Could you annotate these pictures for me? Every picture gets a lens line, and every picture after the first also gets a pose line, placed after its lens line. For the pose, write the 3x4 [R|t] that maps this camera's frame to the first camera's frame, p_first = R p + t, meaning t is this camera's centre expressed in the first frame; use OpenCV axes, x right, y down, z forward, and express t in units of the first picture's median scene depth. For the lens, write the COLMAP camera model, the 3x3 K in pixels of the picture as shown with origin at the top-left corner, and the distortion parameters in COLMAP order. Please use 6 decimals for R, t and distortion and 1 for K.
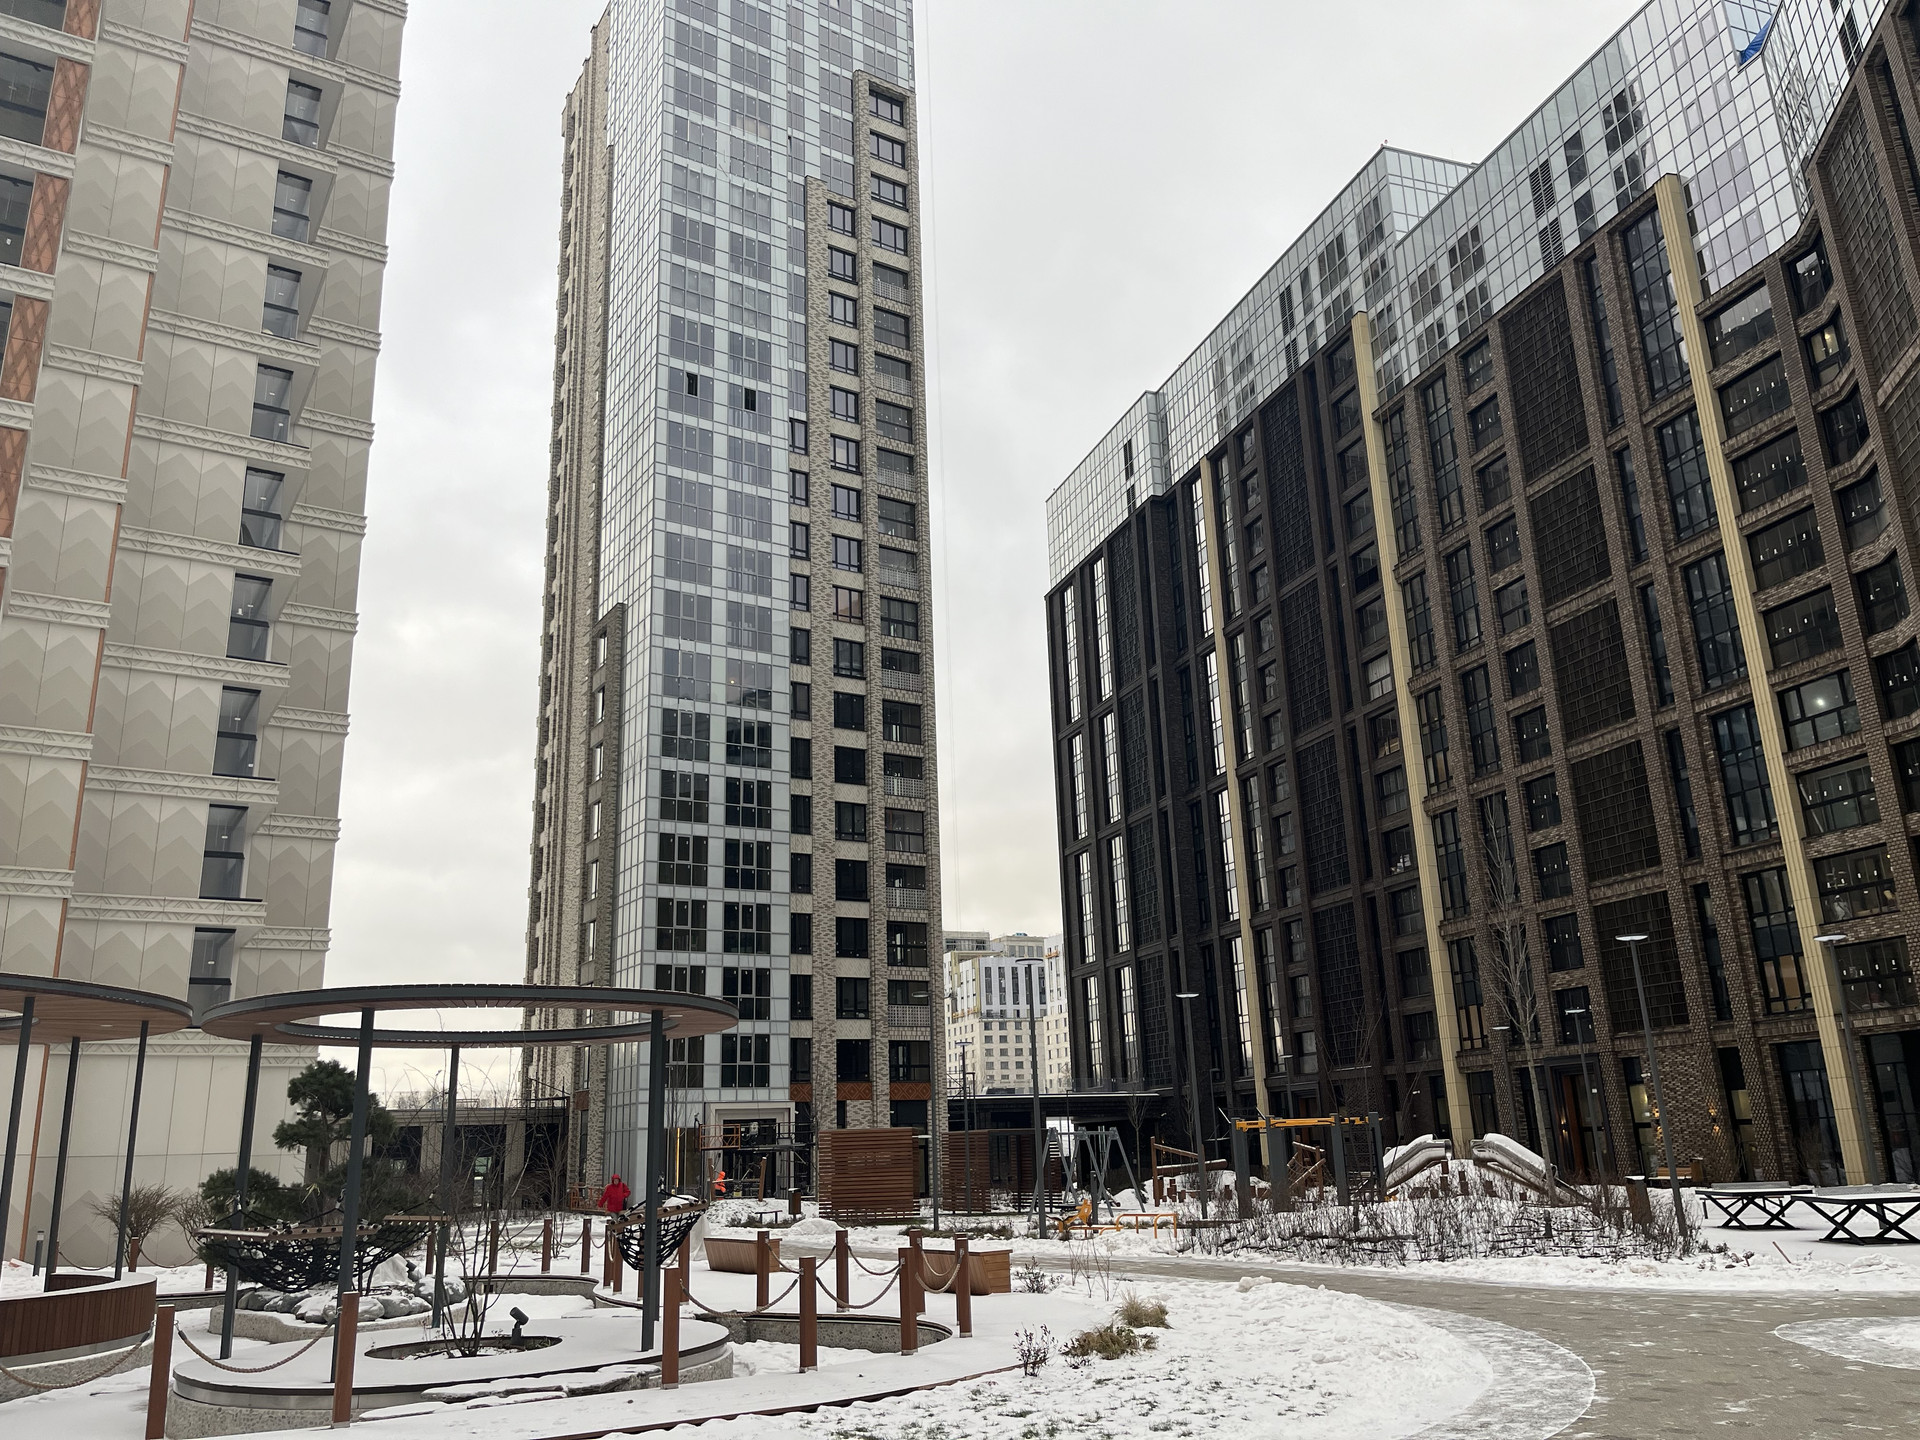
lens RADIAL K [[1444.0, 0, 968.7], [0, 1444.0, 731.5], [0, 0, 1]] dist [0.060613, -0.074599]
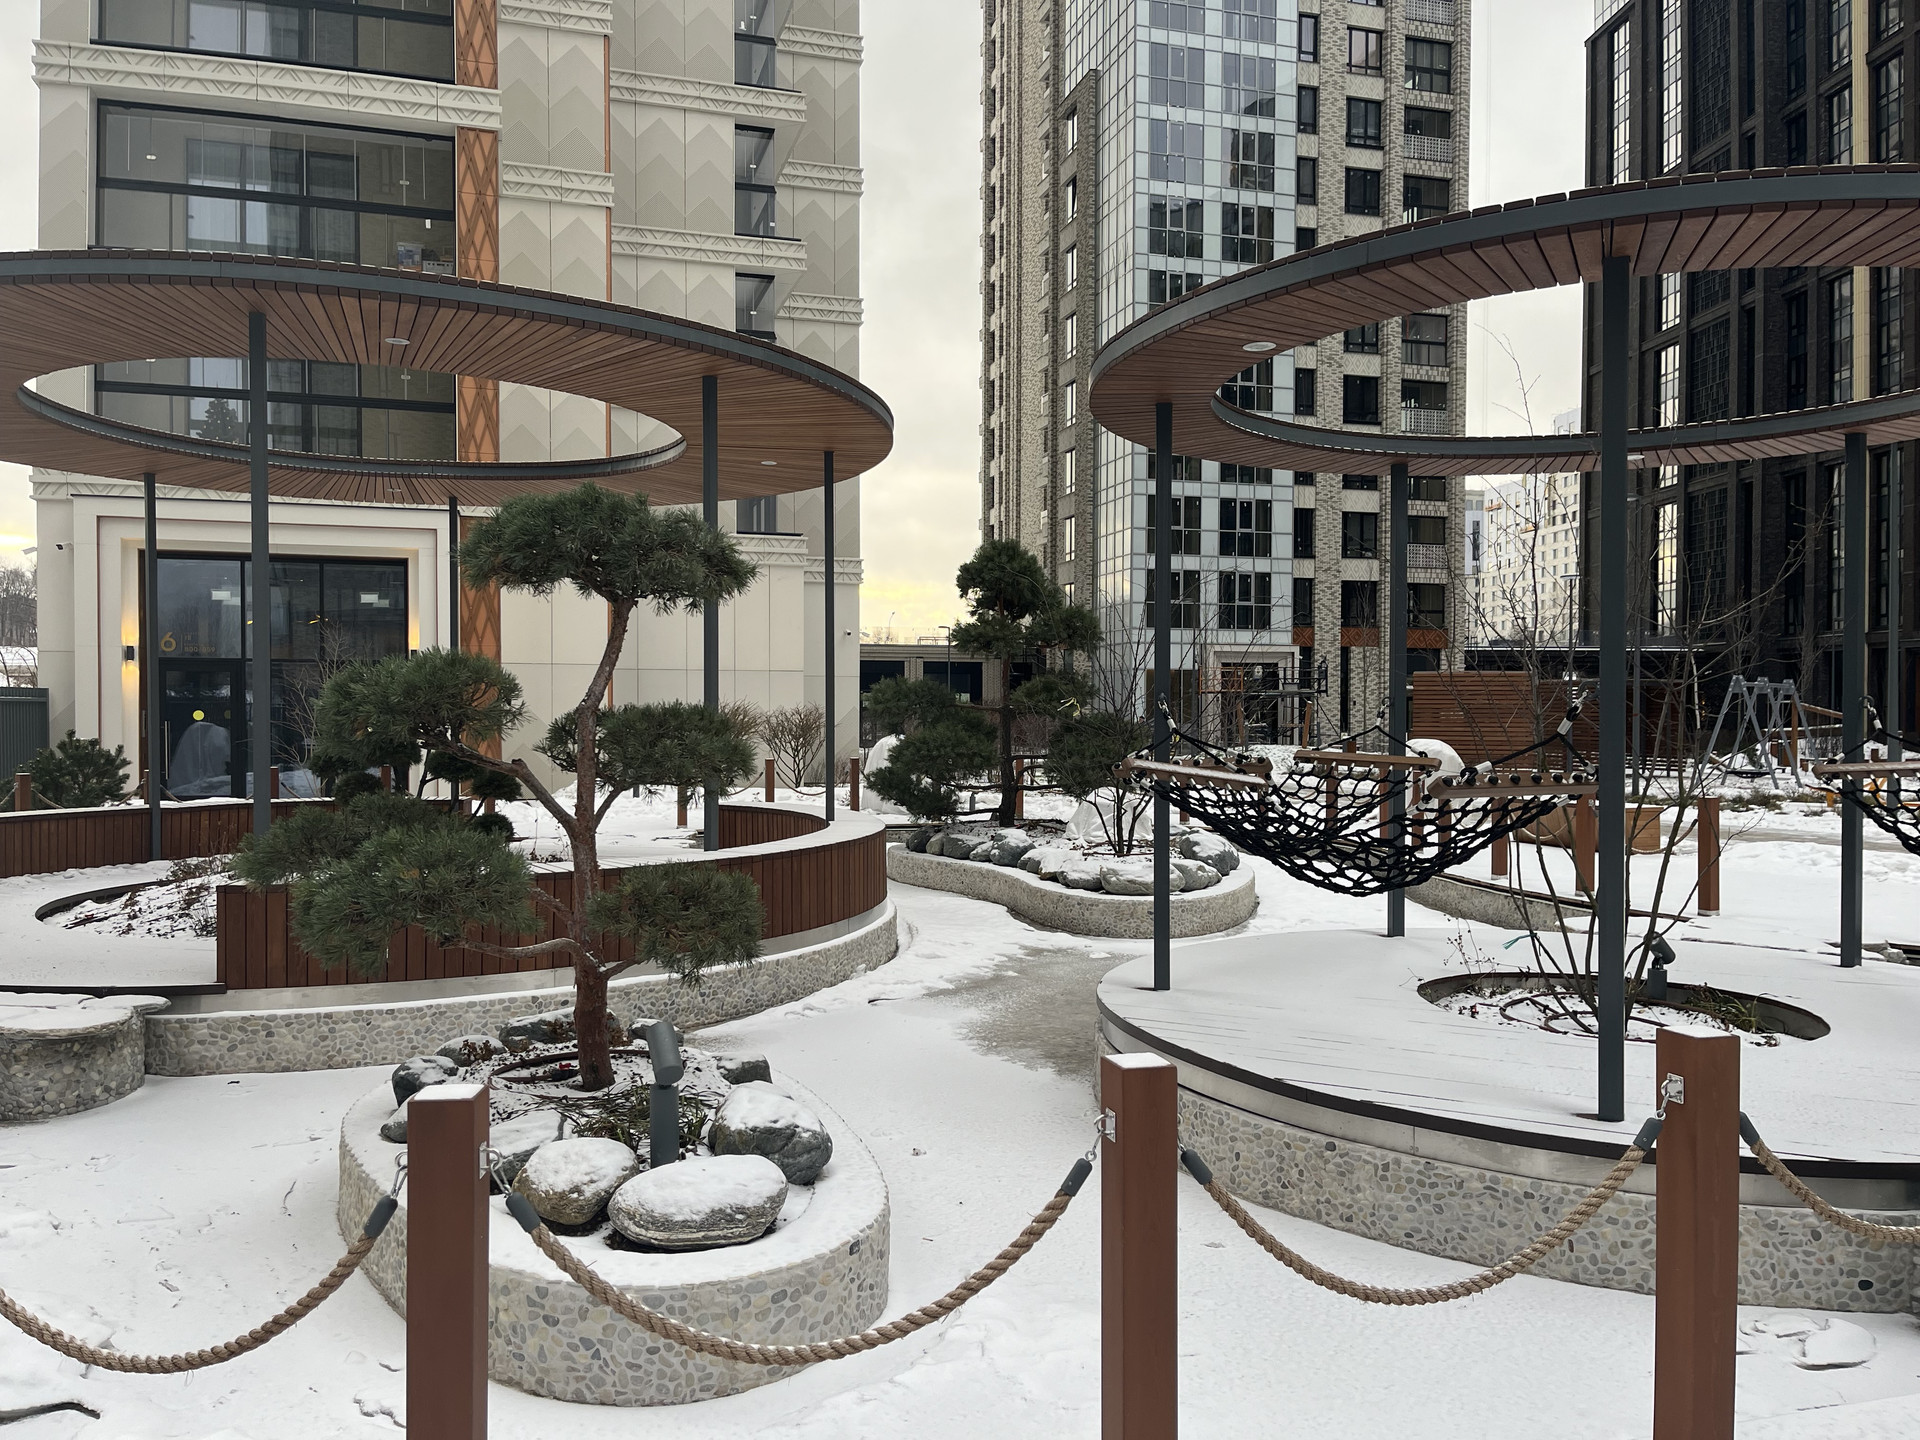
lens RADIAL K [[1444.0, 0, 952.9], [0, 1444.0, 723.7], [0, 0, 1]] dist [0.060613, -0.074599]
pose [[0.961845, 0.038659, -0.270850, -0.074277], [0.042367, 0.956979, 0.287048, 0.029616], [0.270294, -0.287571, 0.918828, 0.085804]]
